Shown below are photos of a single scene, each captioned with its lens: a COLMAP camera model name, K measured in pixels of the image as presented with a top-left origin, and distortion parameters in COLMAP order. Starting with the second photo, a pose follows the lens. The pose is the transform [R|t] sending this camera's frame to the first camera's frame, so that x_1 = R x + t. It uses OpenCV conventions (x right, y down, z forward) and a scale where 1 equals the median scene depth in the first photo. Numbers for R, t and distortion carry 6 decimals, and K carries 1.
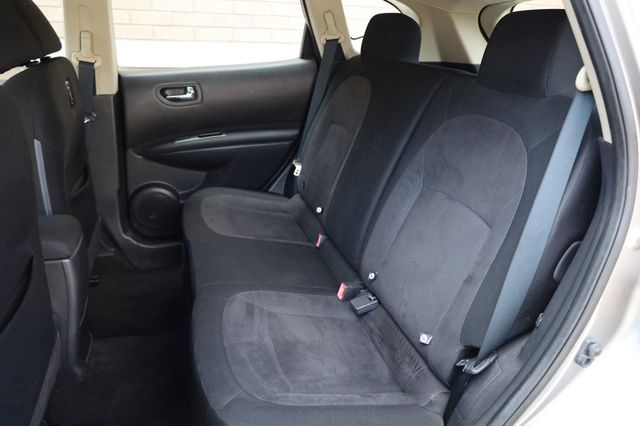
lens RADIAL K [[443.8, 0, 320.0], [0, 443.8, 213.0], [0, 0, 1]] dist [0.000498, 0.004797]
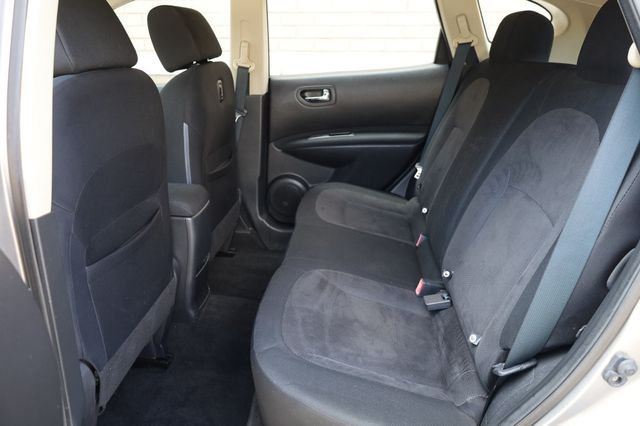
lens RADIAL K [[443.8, 0, 320.0], [0, 443.8, 213.0], [0, 0, 1]] dist [0.000498, 0.004797]
pose [[0.921197, 0.111078, -0.372905, 0.195981], [-0.125296, 0.992020, -0.014027, 0.053425], [0.368371, 0.059645, 0.927763, -0.016171]]
